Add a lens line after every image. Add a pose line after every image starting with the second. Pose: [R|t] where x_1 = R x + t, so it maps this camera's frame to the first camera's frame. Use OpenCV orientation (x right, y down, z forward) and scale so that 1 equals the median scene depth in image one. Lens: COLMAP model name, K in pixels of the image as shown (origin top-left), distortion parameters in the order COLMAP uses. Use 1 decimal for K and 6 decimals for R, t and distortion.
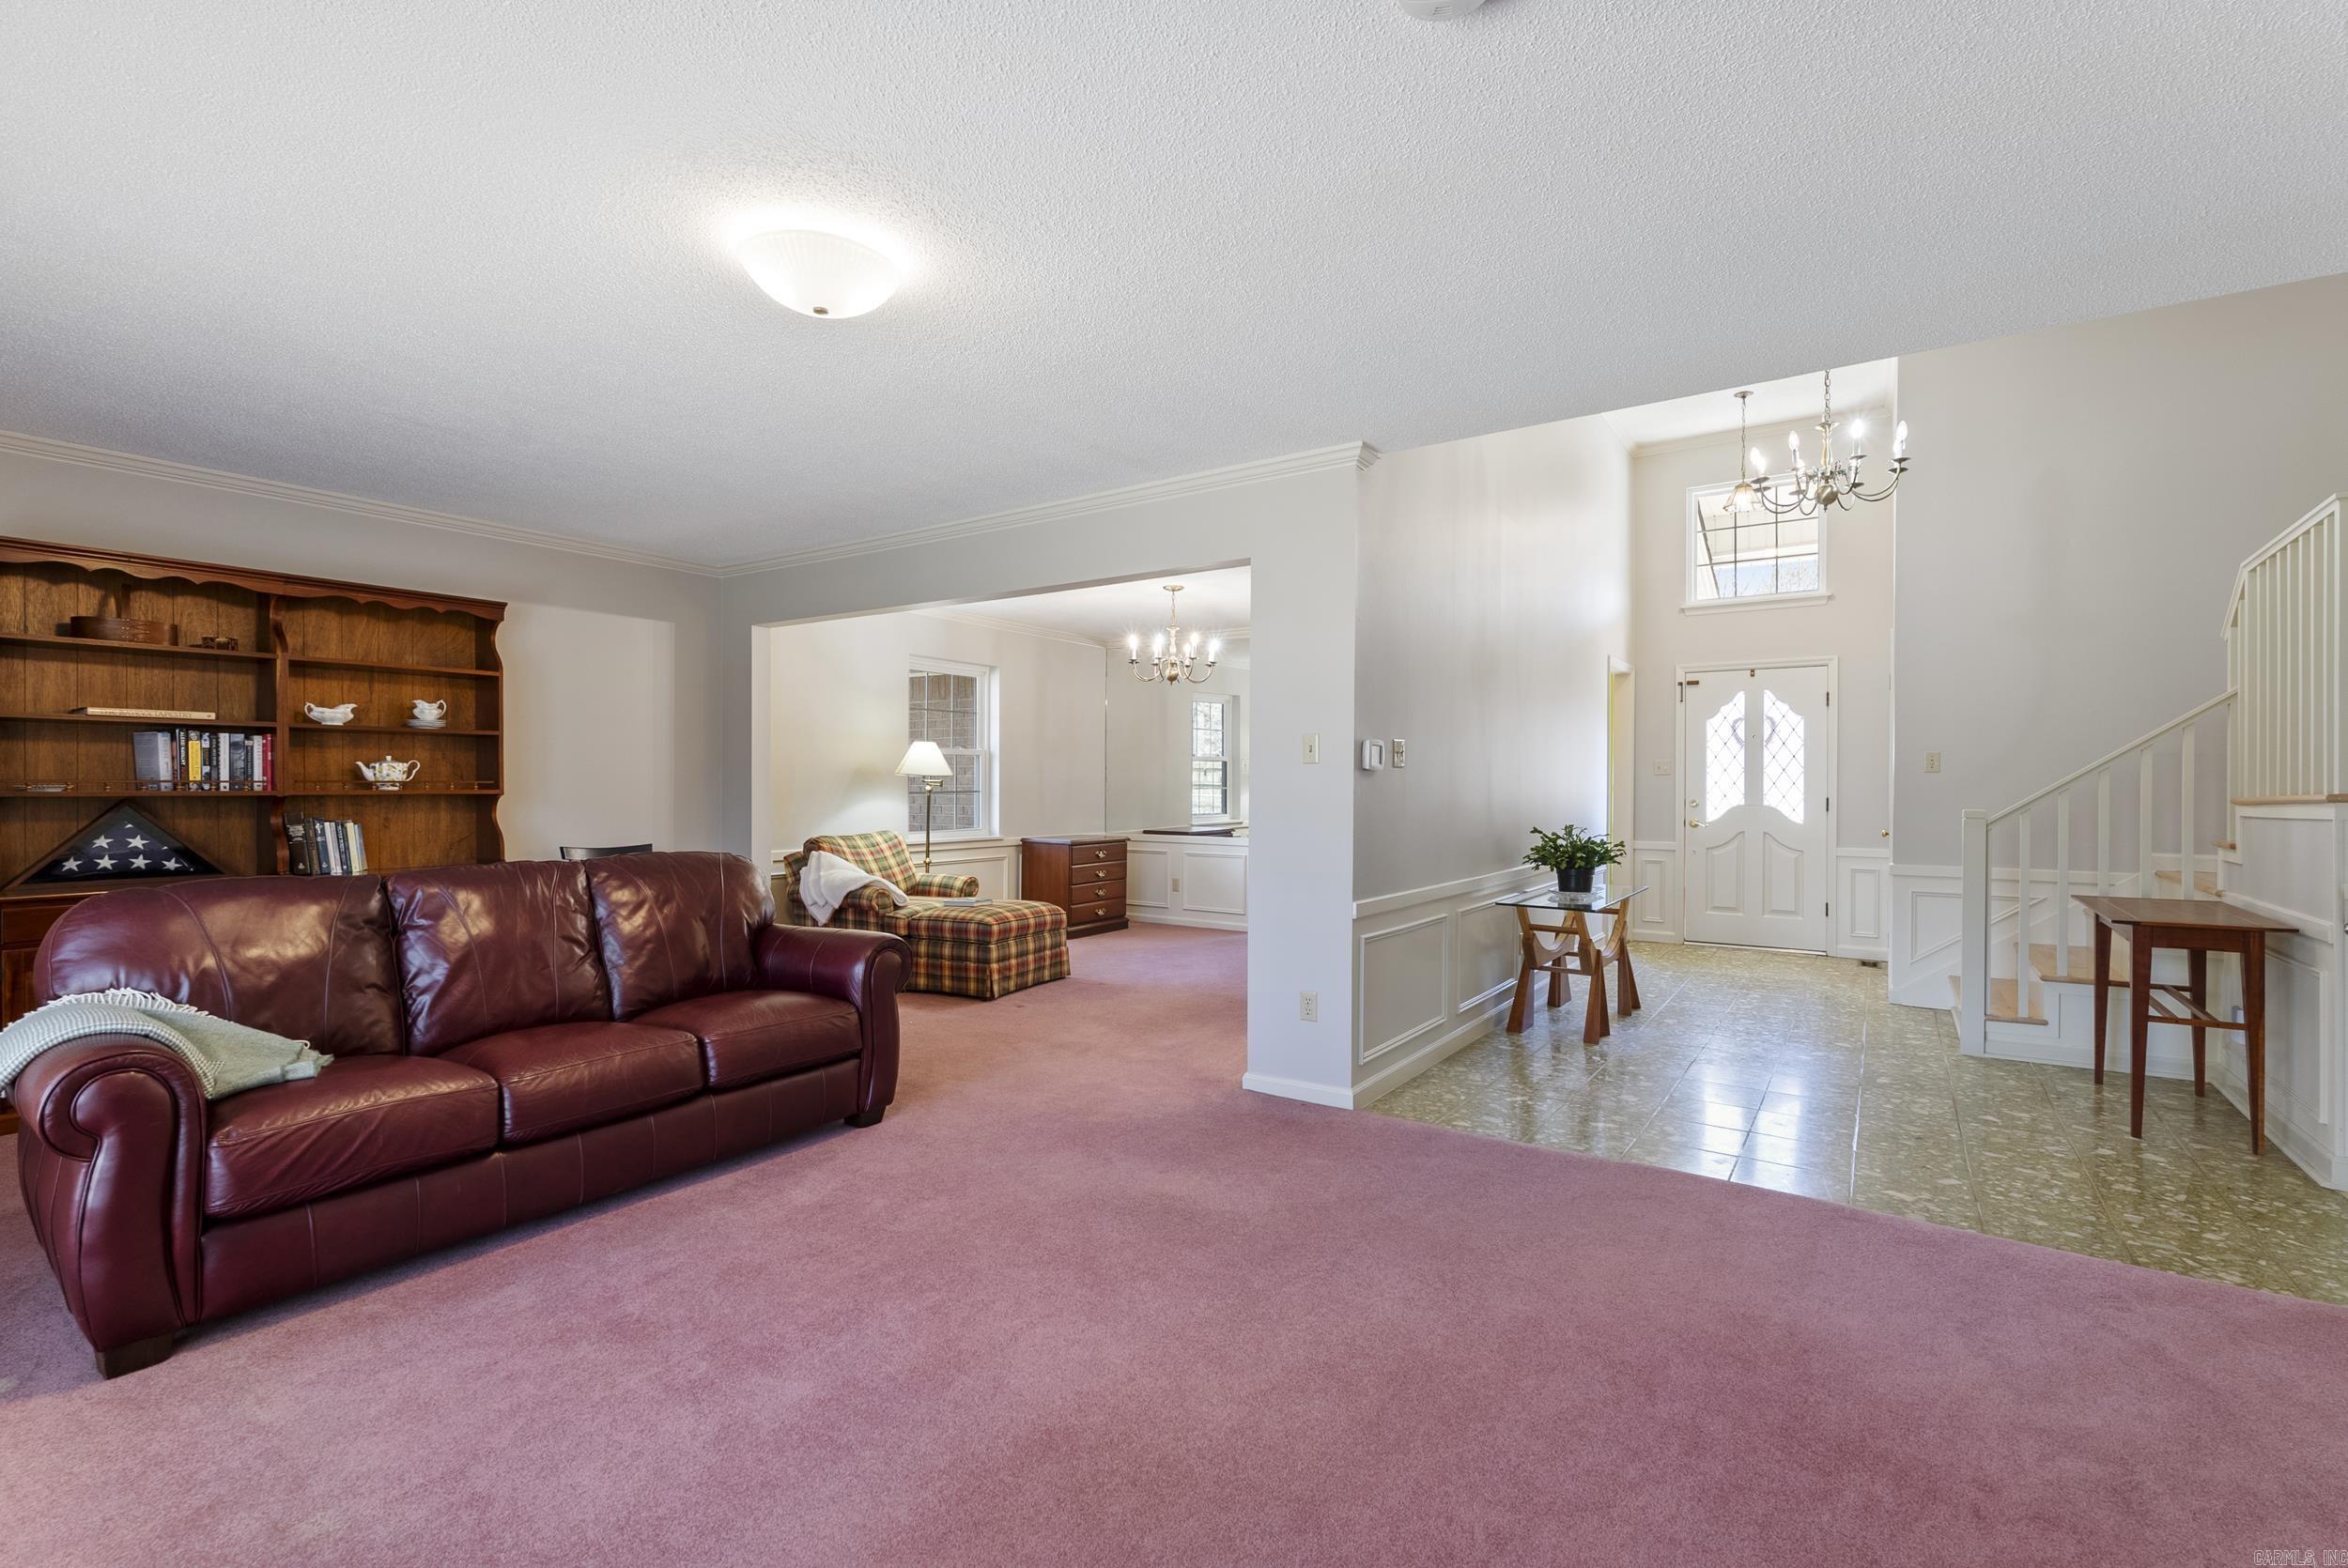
lens RADIAL K [[1044.4, 0, 1168.4], [0, 1044.4, 784.1], [0, 0, 1]] dist [-0.005291, -0.000271]
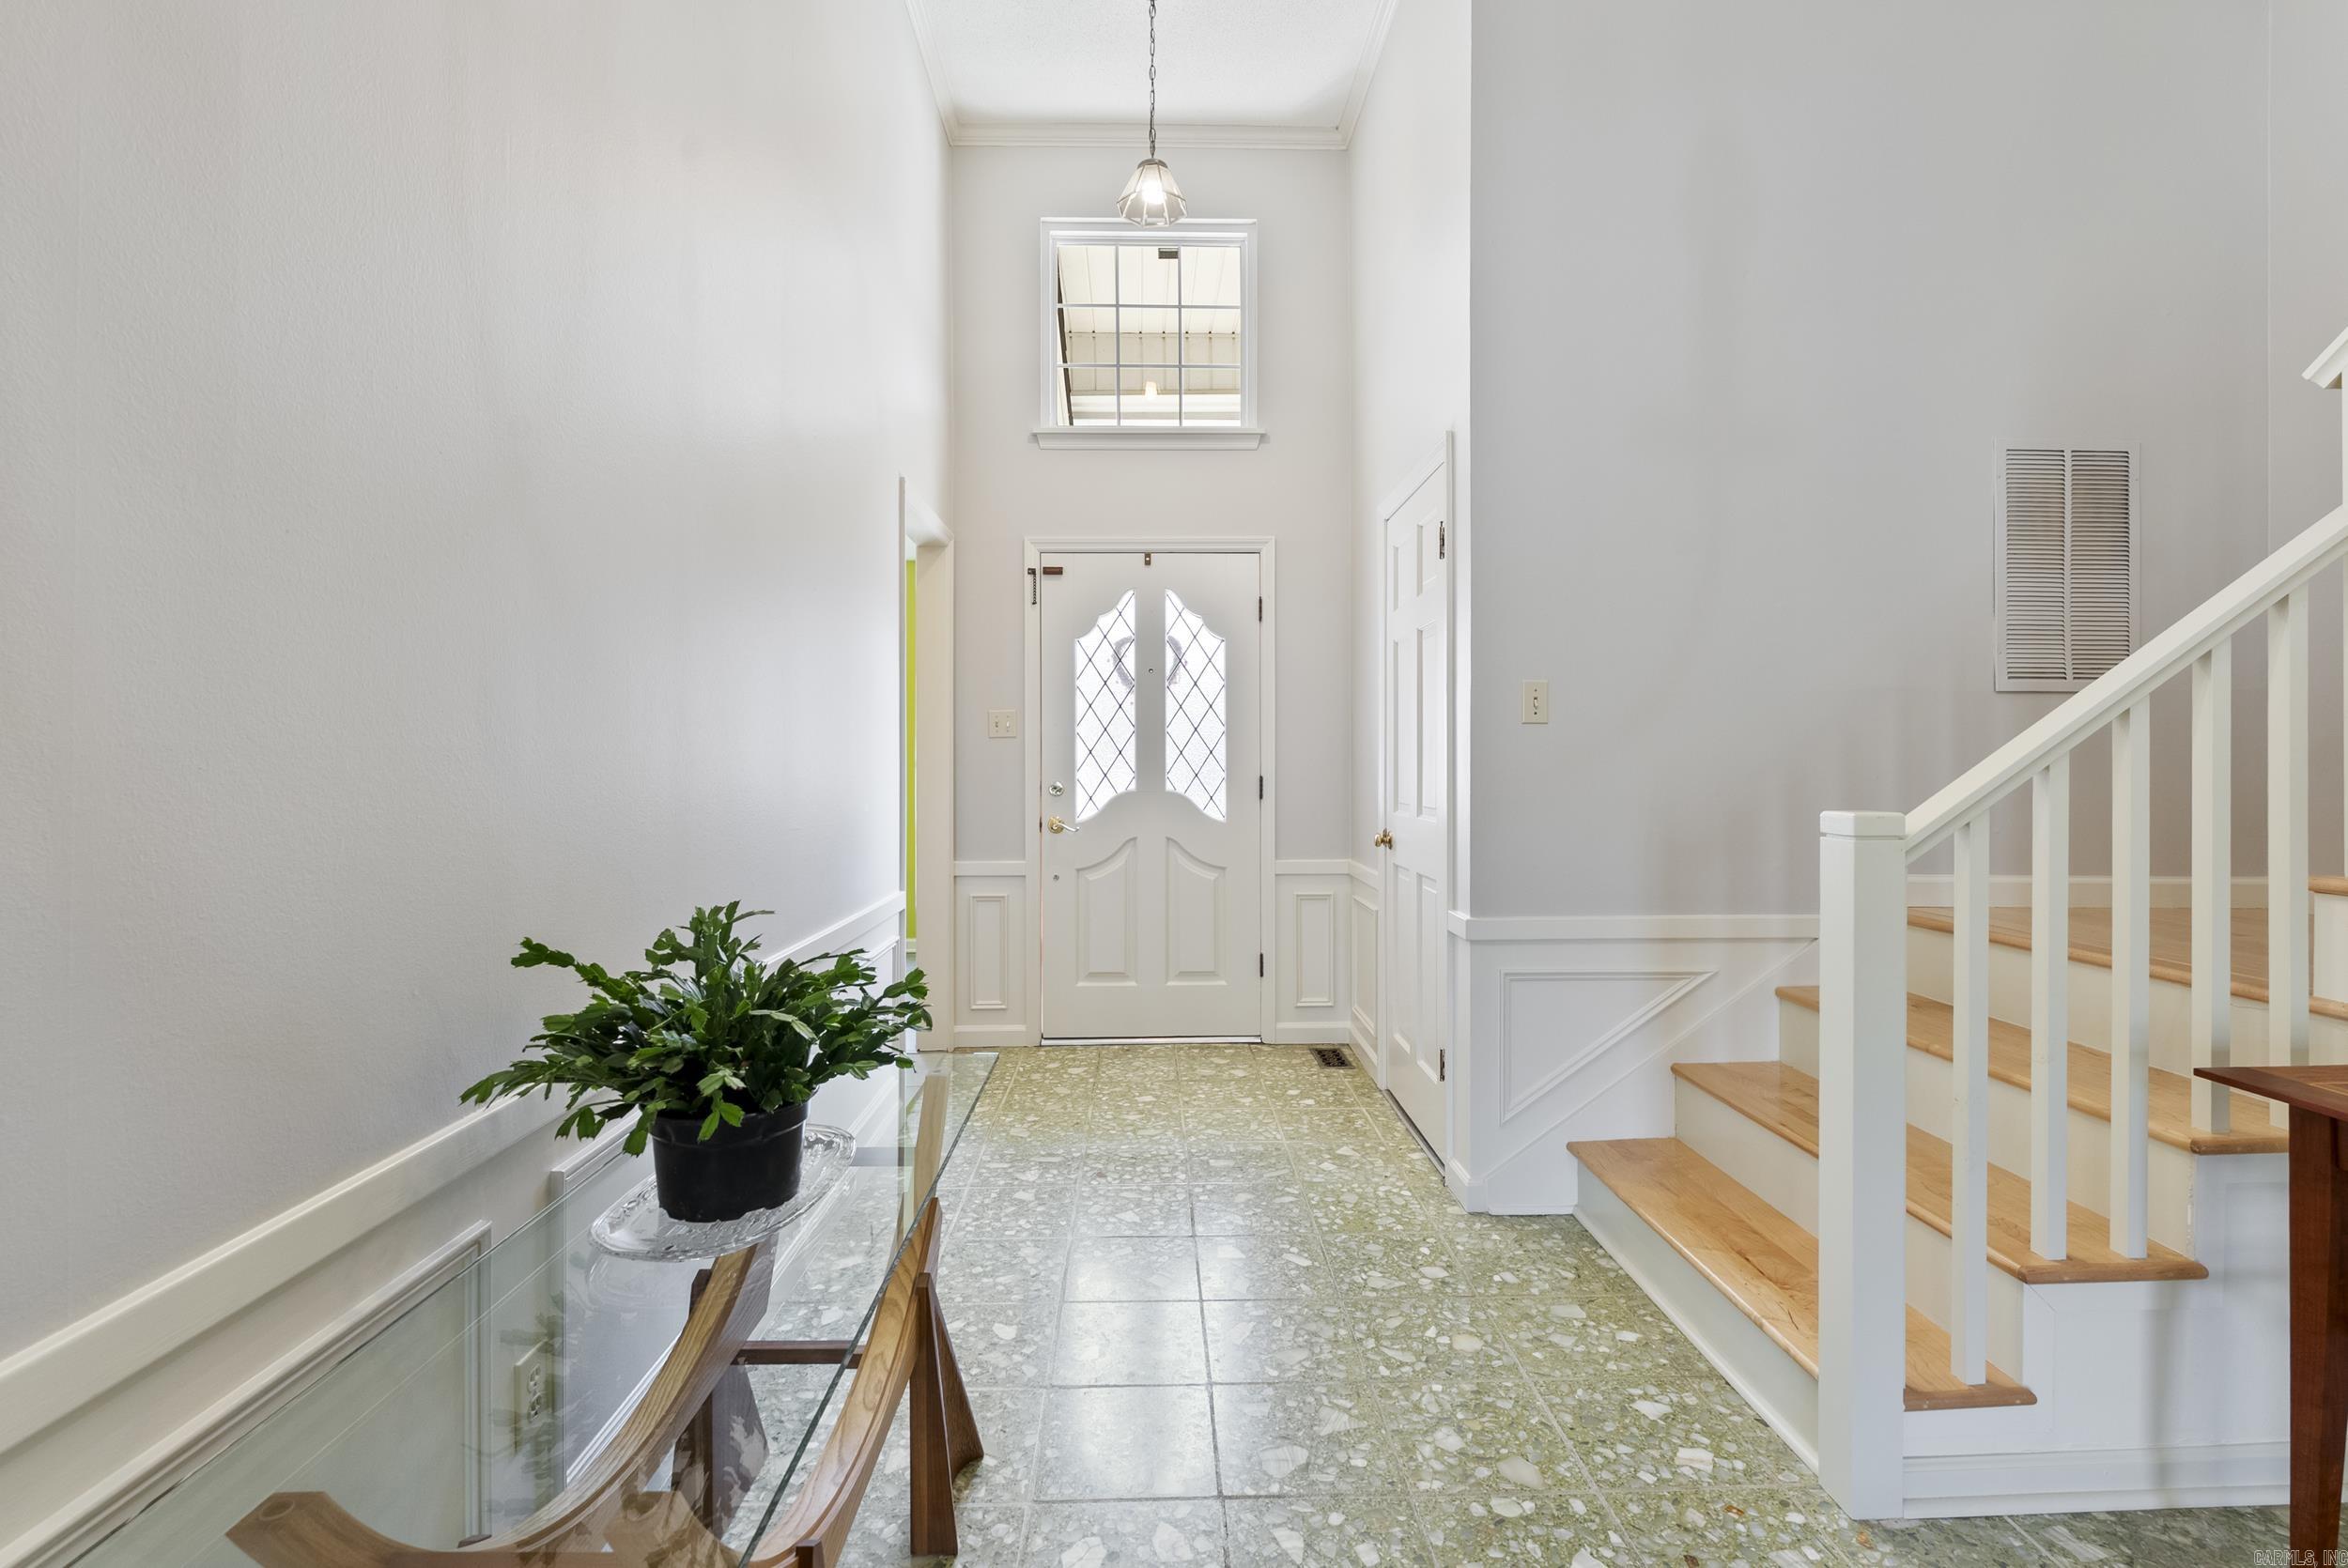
lens RADIAL K [[1044.4, 0, 1173.8], [0, 1044.4, 773.2], [0, 0, 1]] dist [-0.005291, -0.000271]
pose [[0.808308, -0.012862, 0.588620, 0.236557], [0.006370, 0.999894, 0.013101, 0.002995], [-0.588726, -0.006840, 0.808304, 0.533952]]
